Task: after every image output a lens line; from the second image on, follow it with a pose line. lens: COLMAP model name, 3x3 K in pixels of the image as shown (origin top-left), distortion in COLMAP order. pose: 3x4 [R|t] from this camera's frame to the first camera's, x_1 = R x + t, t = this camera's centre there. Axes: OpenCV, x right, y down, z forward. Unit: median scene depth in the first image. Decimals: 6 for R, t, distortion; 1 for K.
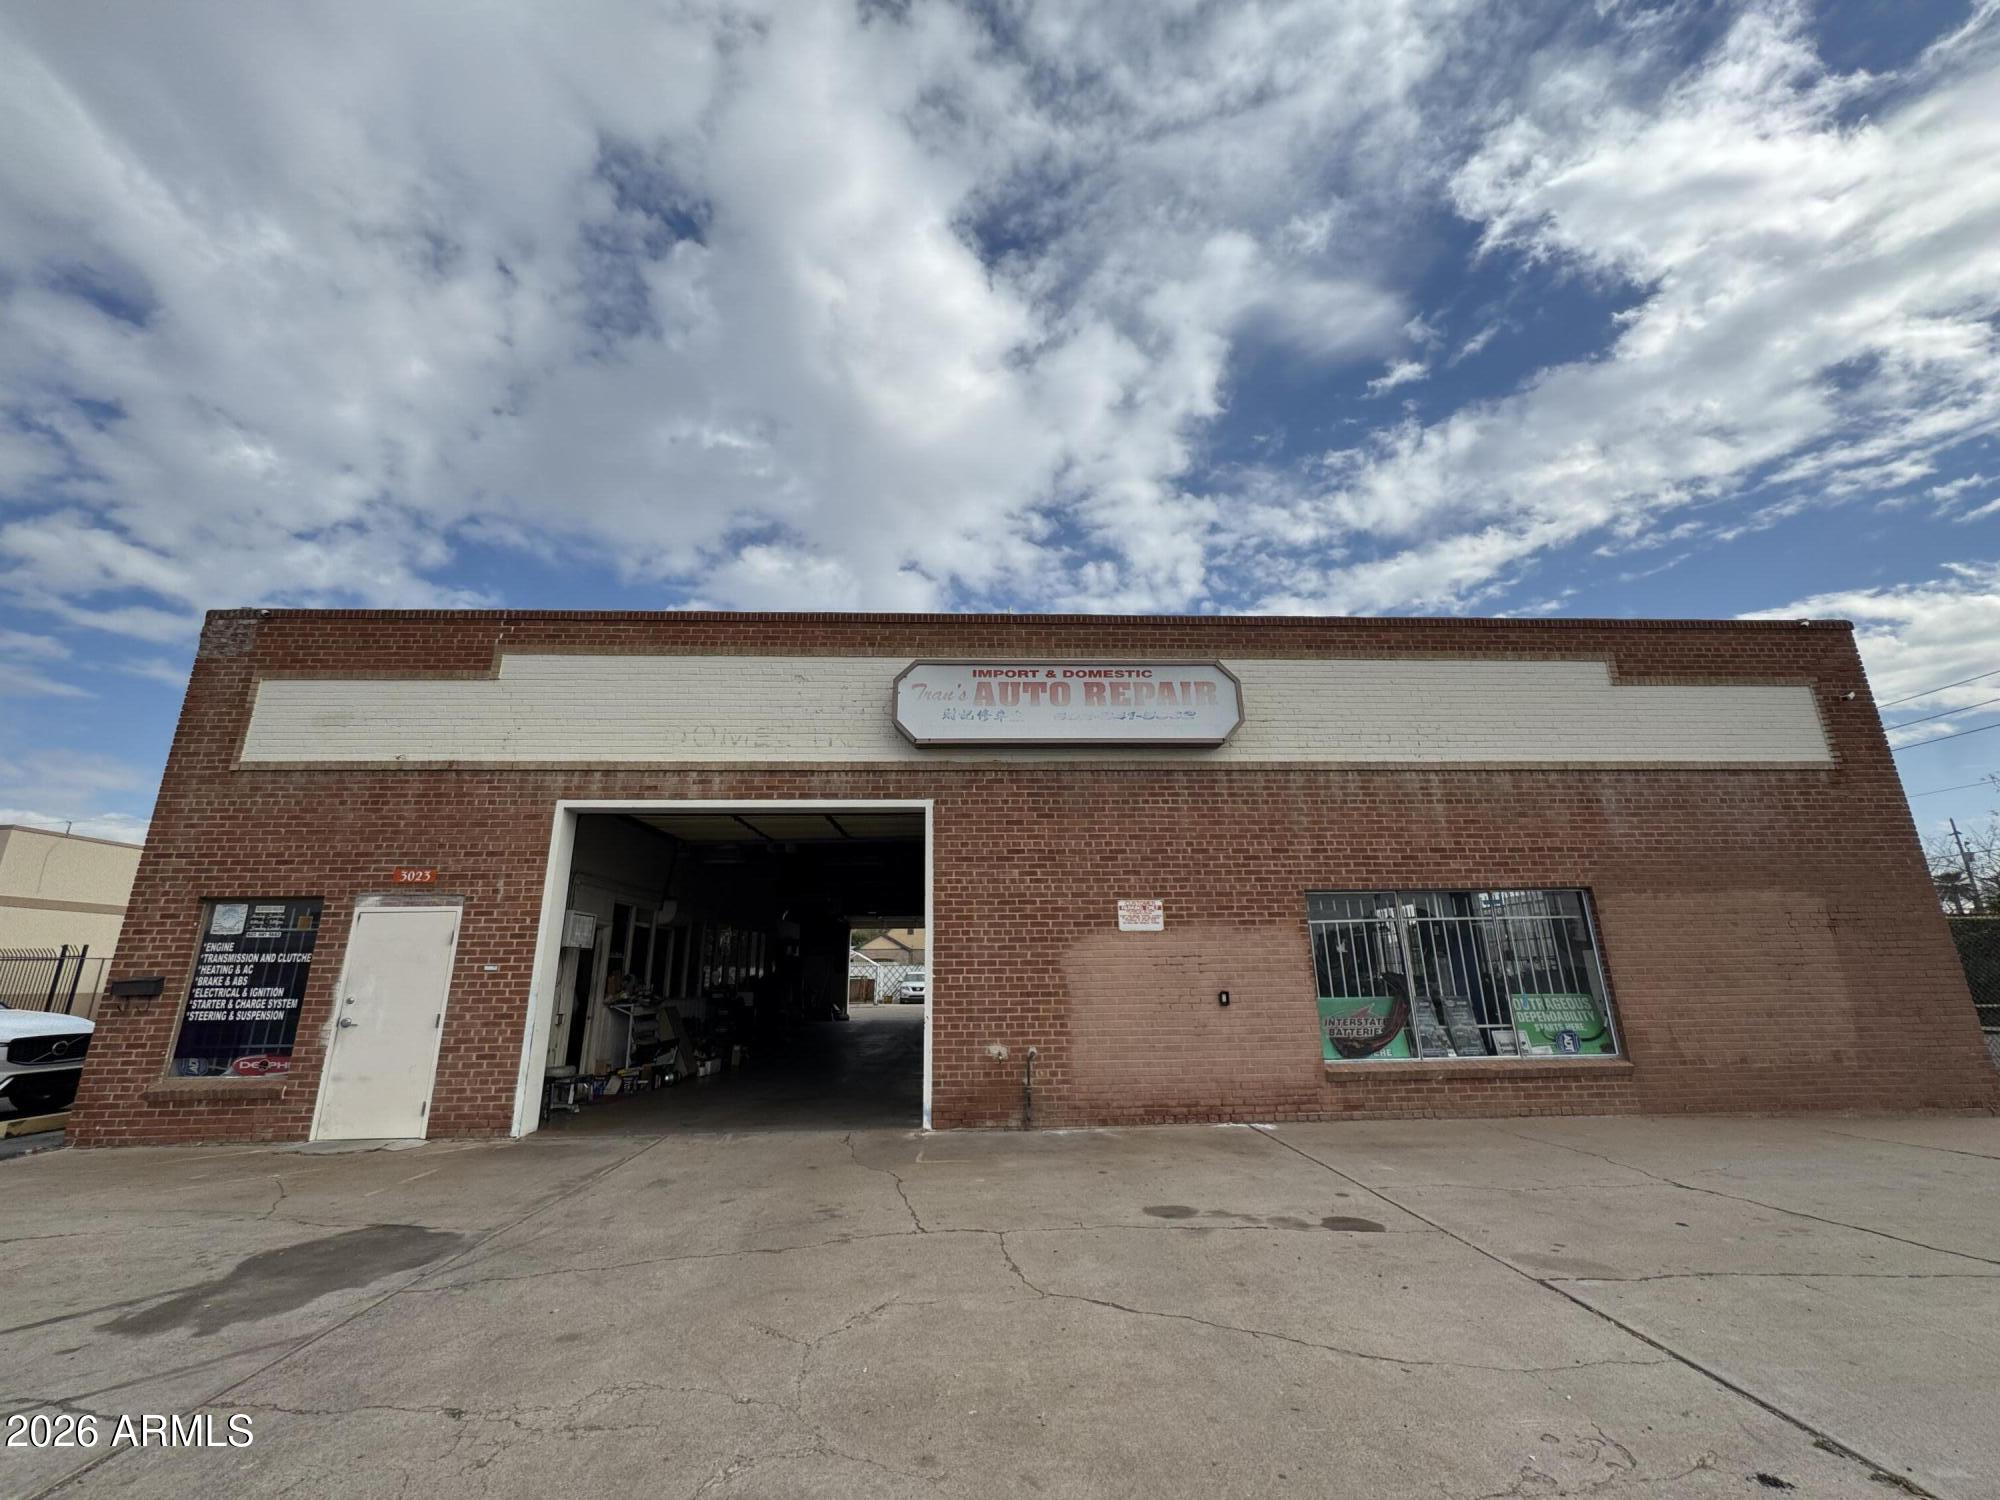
lens RADIAL K [[850.3, 0, 1006.6], [0, 850.3, 738.9], [0, 0, 1]] dist [-0.001217, -0.000189]
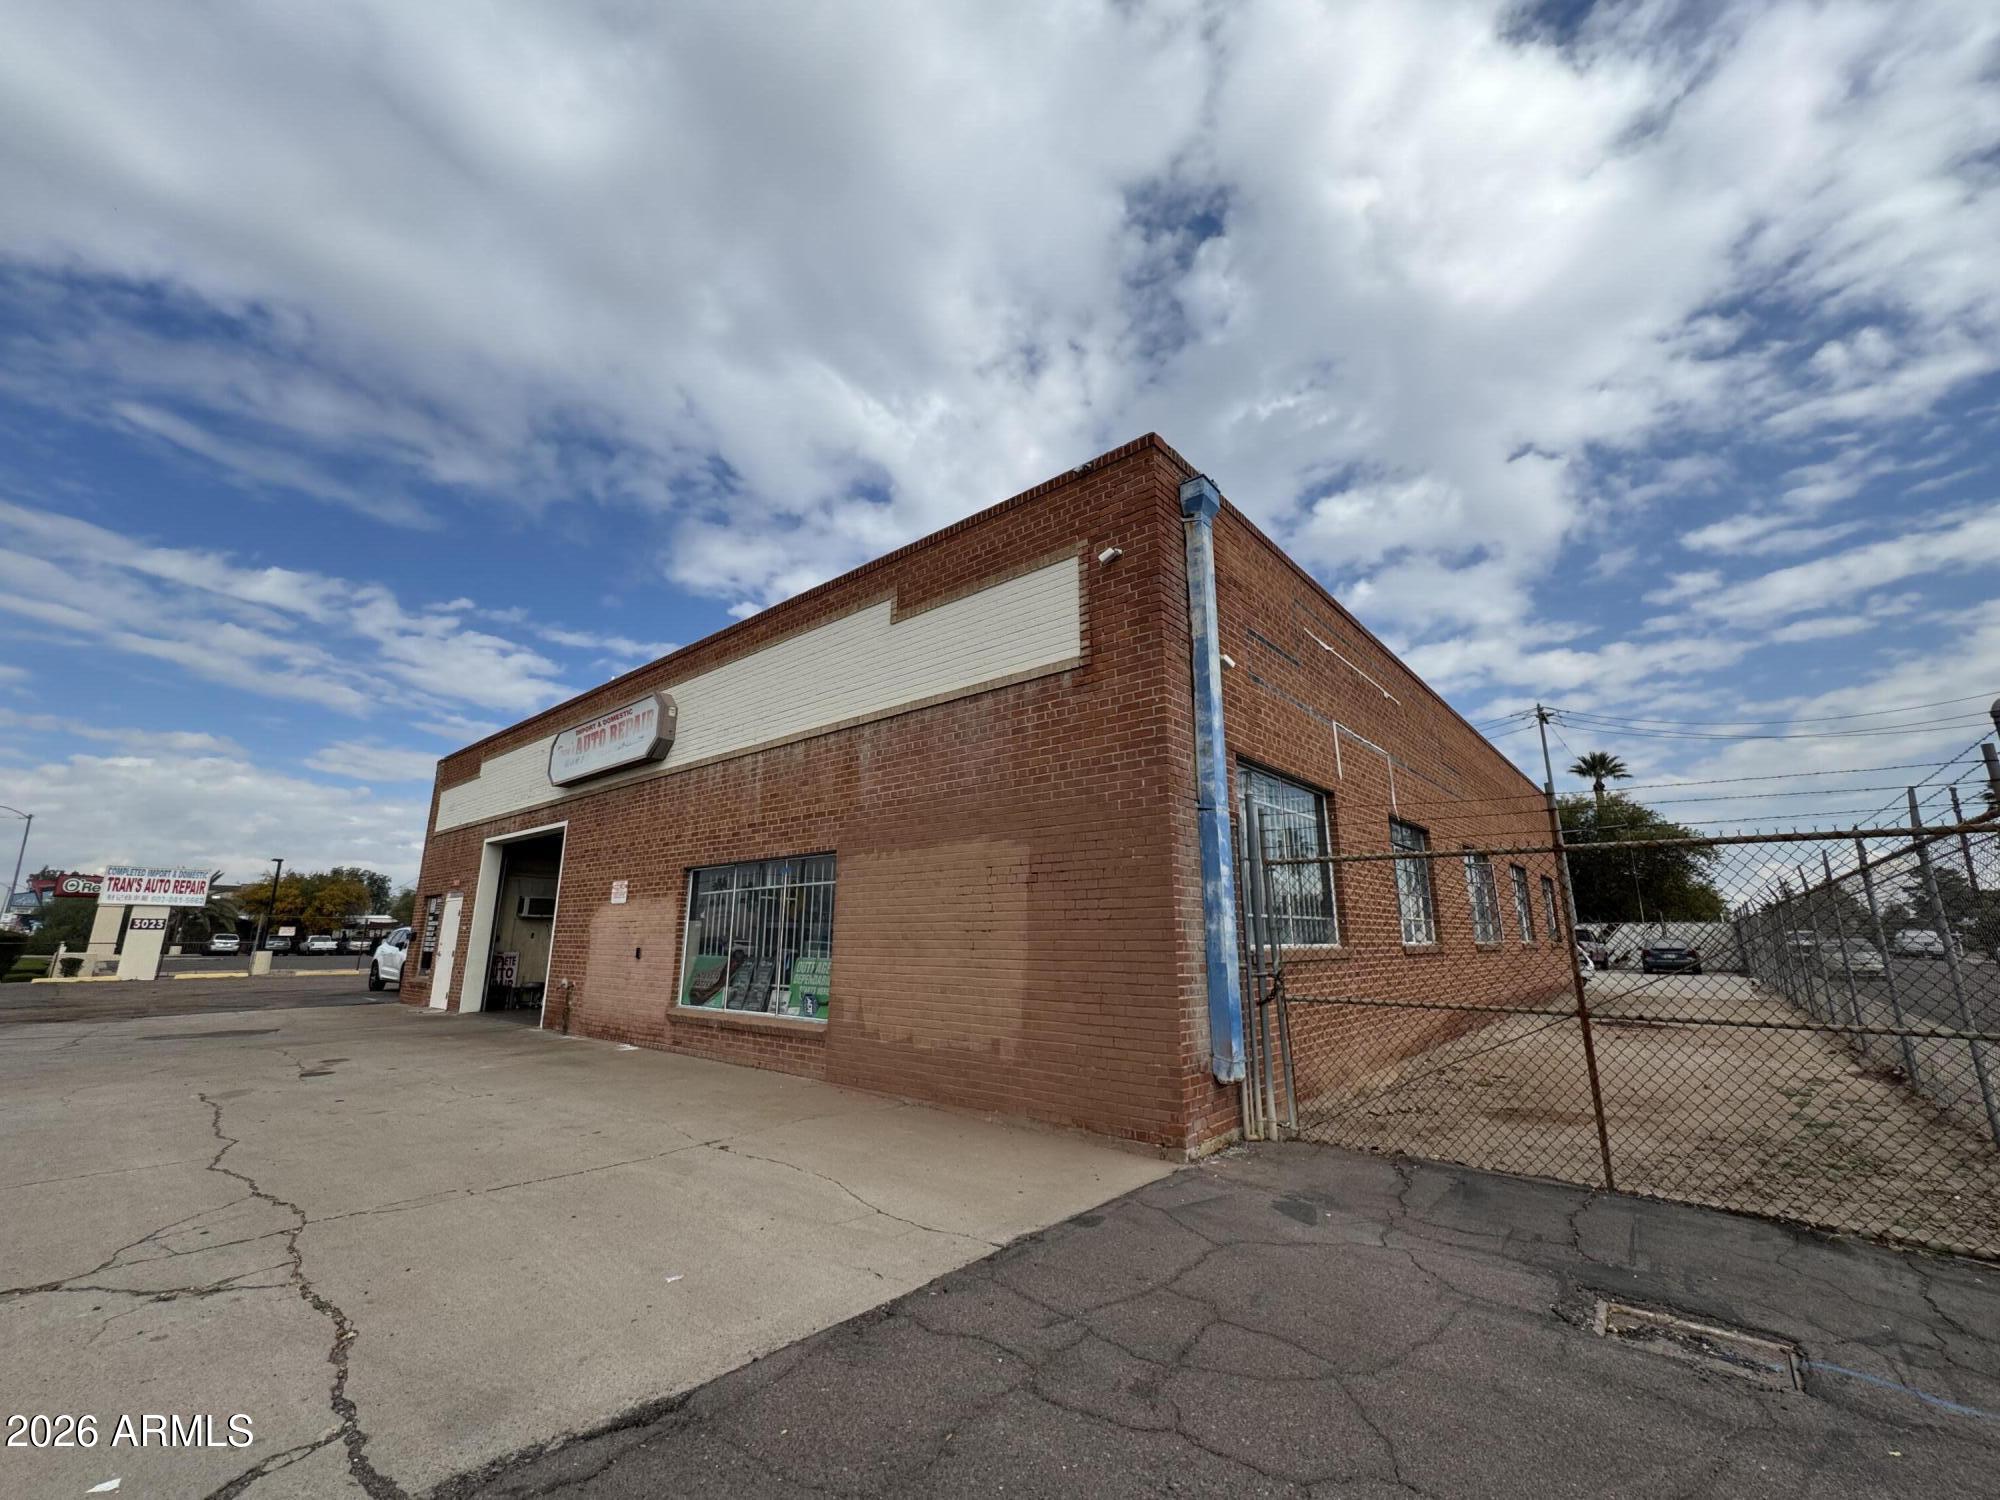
lens RADIAL K [[807.4, 0, 987.0], [0, 807.4, 748.7], [0, 0, 1]] dist [-0.000883, 0.000357]
pose [[0.718723, -0.146184, -0.679756, 1.345191], [0.186842, 0.982295, -0.013693, 0.097130], [0.669722, -0.117165, 0.733311, 0.419362]]
